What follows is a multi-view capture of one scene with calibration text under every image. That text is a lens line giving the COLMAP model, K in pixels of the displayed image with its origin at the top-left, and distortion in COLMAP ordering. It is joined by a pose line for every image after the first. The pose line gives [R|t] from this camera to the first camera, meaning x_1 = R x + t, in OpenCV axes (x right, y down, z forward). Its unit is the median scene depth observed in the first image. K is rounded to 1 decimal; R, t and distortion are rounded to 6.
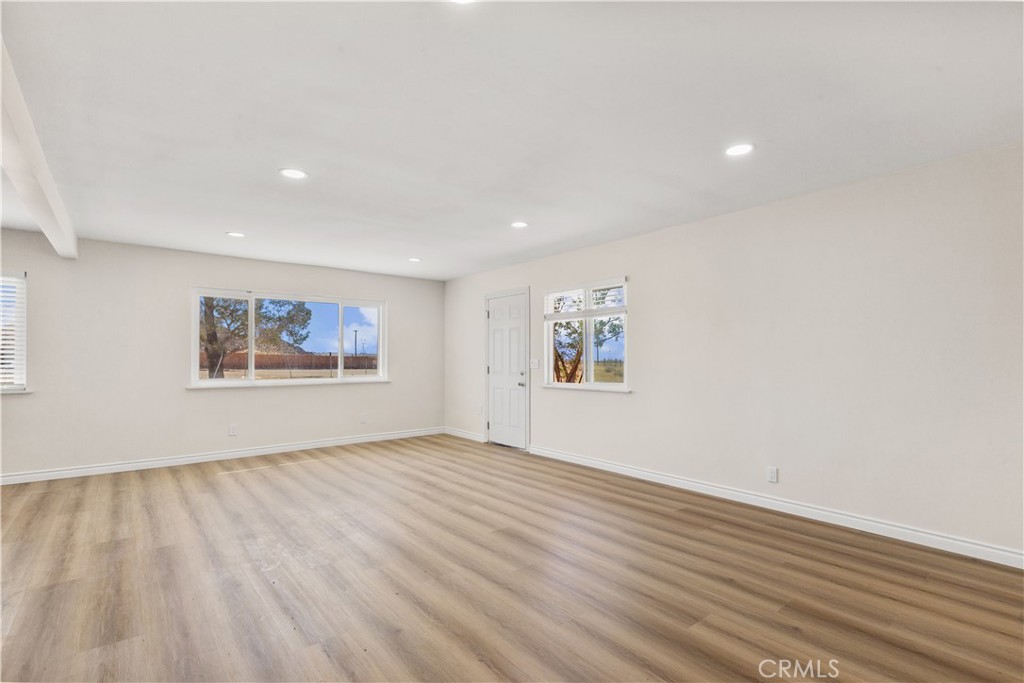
lens RADIAL K [[471.6, 0, 508.9], [0, 471.6, 356.4], [0, 0, 1]] dist [-0.000371, -0.000095]
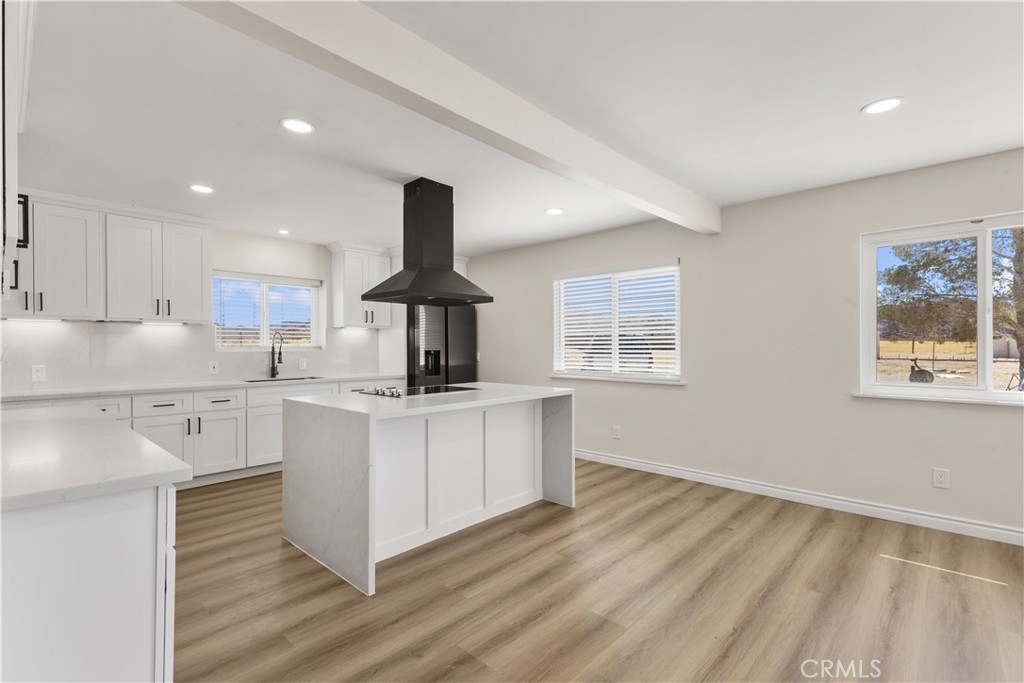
lens RADIAL K [[469.5, 0, 510.1], [0, 469.5, 346.1], [0, 0, 1]] dist [0.002910, 0.000197]
pose [[0.124582, -0.005334, -0.992195, -0.127744], [0.001832, 0.999985, -0.005146, 0.003997], [0.992208, -0.001177, 0.124590, 0.537737]]
